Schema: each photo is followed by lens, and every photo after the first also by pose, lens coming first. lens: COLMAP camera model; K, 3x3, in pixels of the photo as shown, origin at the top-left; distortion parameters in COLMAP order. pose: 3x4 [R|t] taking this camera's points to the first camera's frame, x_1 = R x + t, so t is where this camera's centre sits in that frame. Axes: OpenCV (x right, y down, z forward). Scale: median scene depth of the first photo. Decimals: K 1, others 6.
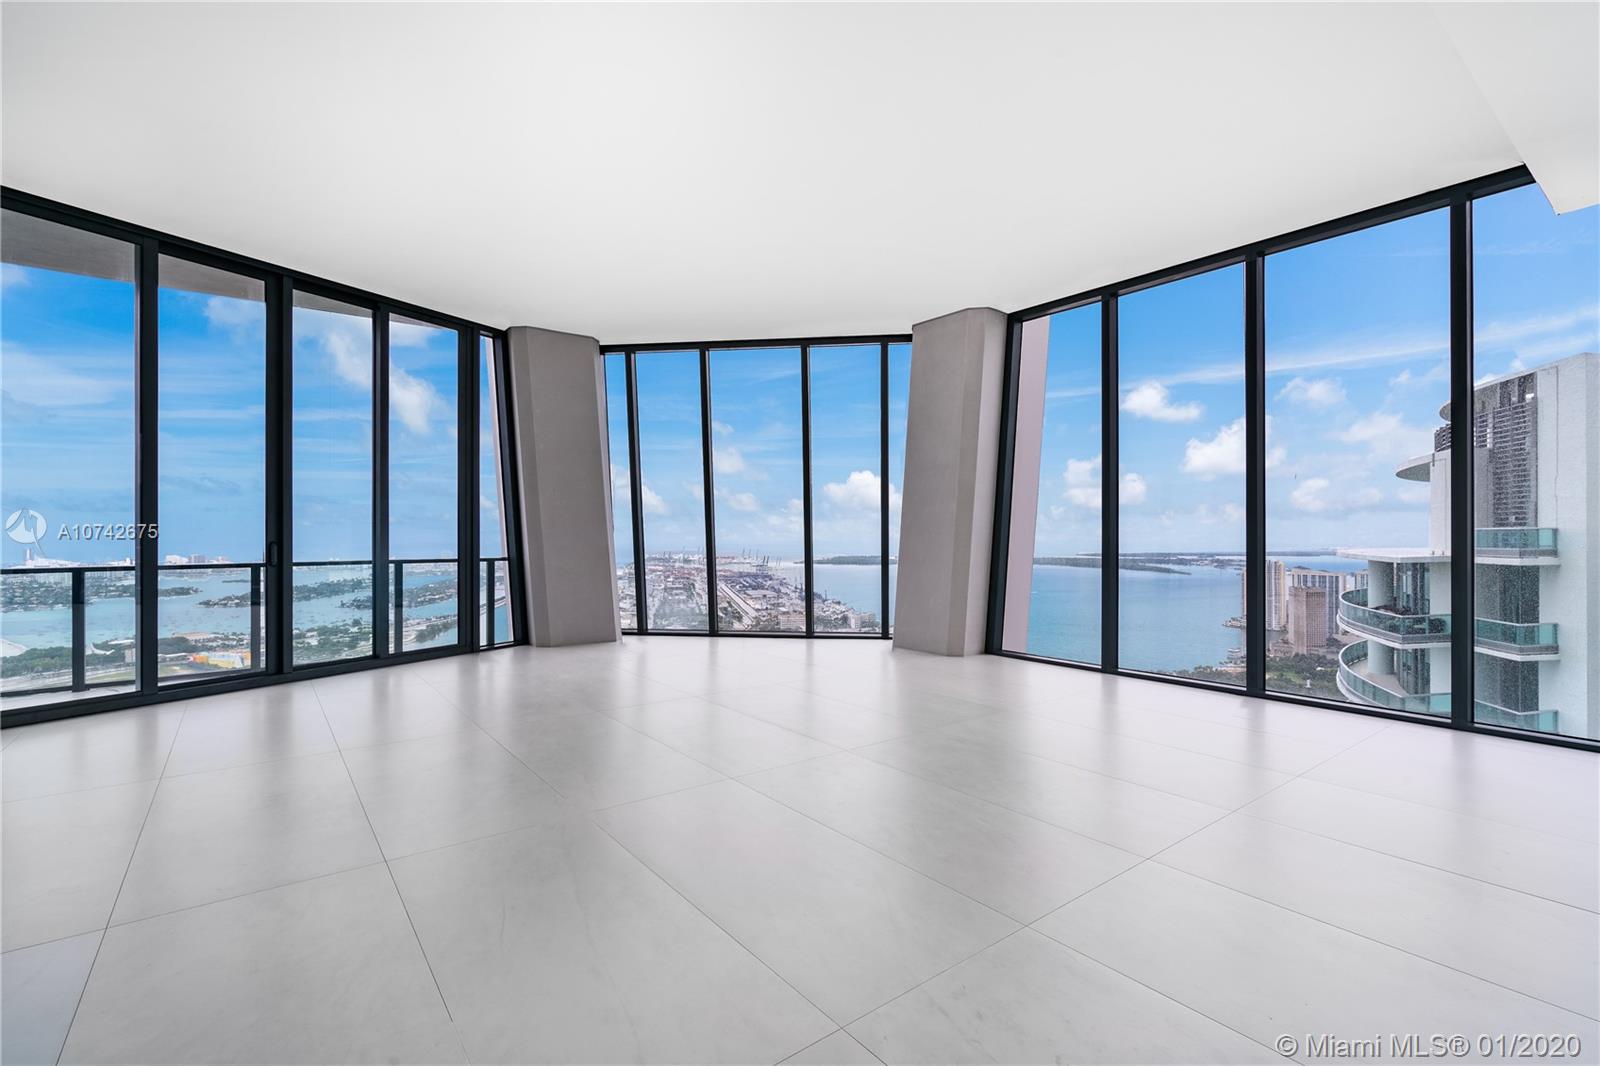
lens RADIAL K [[721.0, 0, 788.2], [0, 721.0, 525.3], [0, 0, 1]] dist [-0.004335, 0.000808]
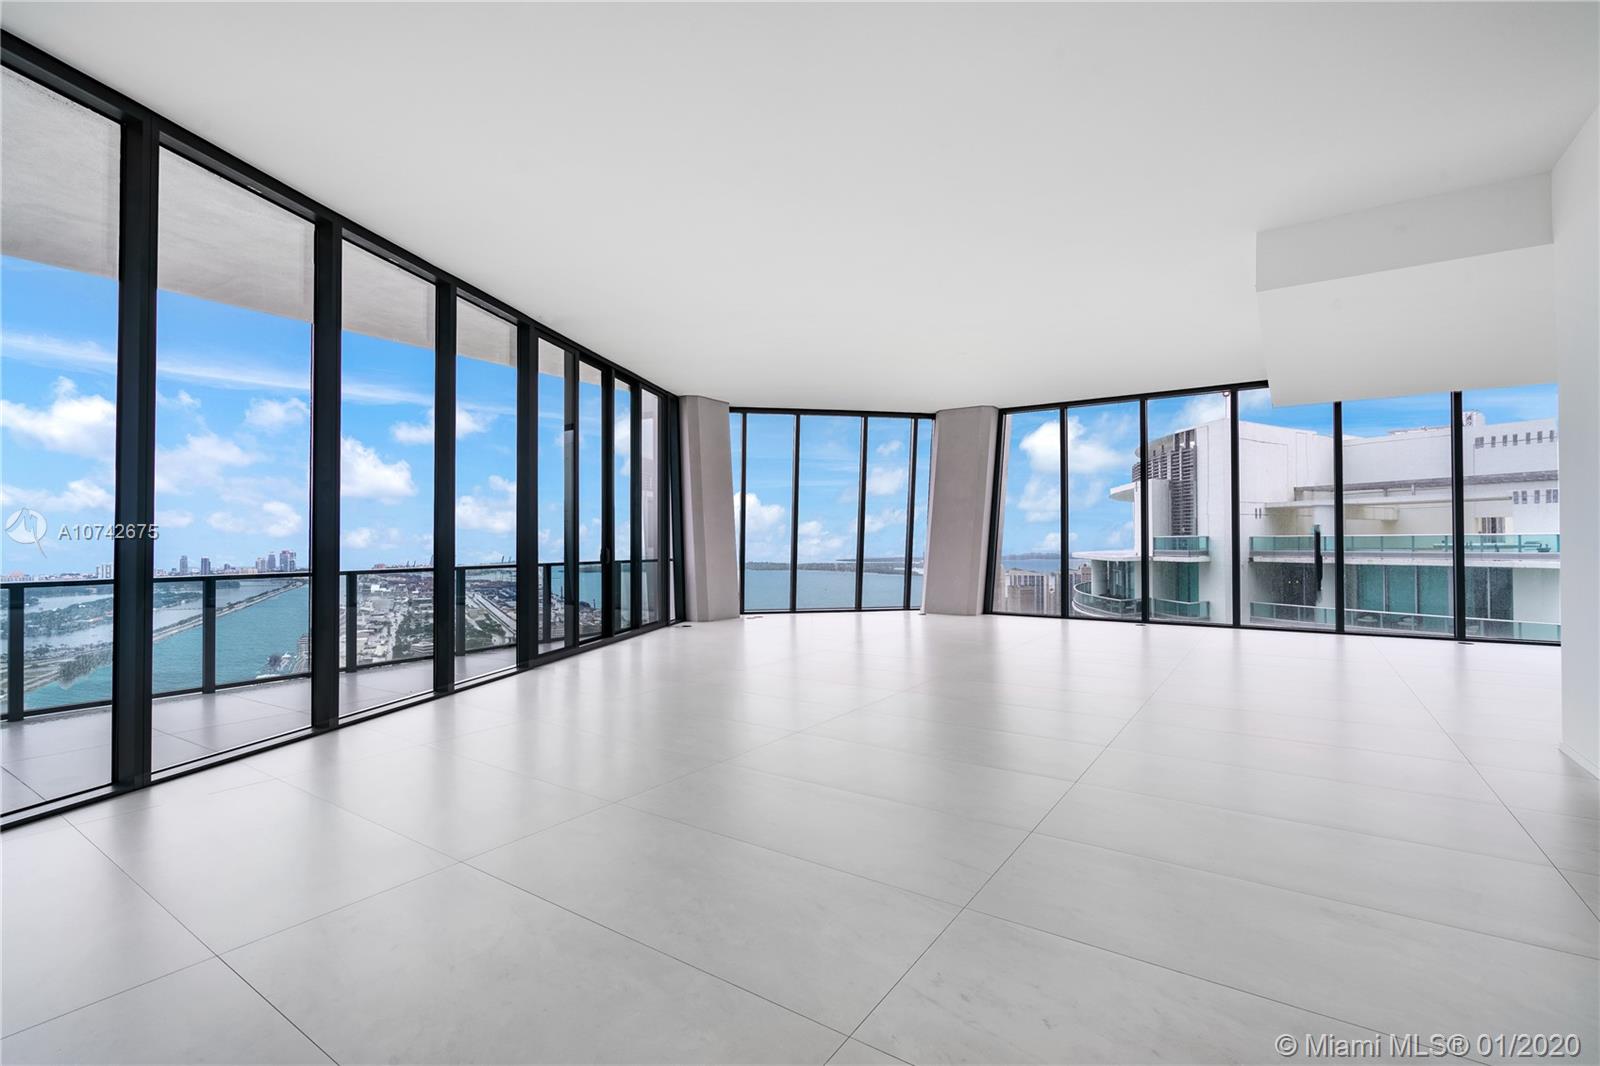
lens RADIAL K [[721.0, 0, 790.9], [0, 721.0, 544.8], [0, 0, 1]] dist [-0.004335, 0.000808]
pose [[0.949370, -0.003278, 0.314144, -0.172993], [-0.002145, 0.999855, 0.016916, -0.001962], [-0.314154, -0.016733, 0.949224, -0.109341]]
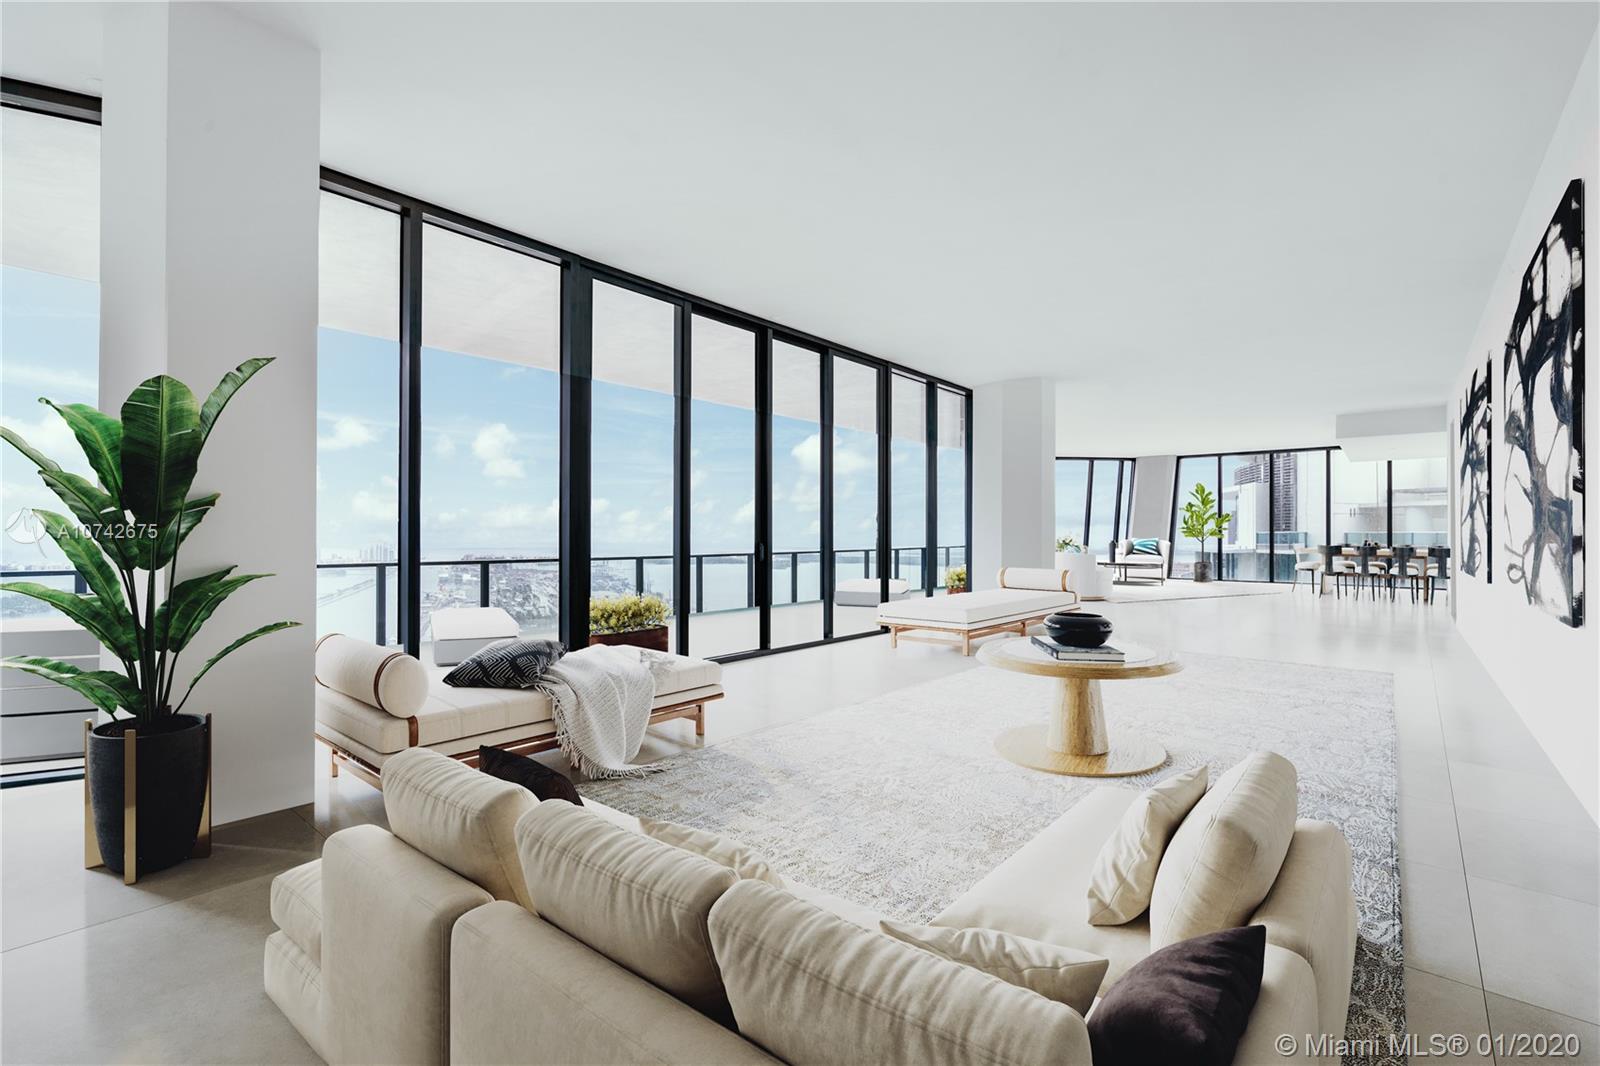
lens RADIAL K [[721.0, 0, 789.6], [0, 721.0, 522.6], [0, 0, 1]] dist [-0.004335, 0.000808]
pose [[0.974228, 0.006312, 0.225476, -1.857790], [-0.005535, 0.999976, -0.004077, -0.027676], [-0.225496, 0.002724, 0.974240, -1.514379]]
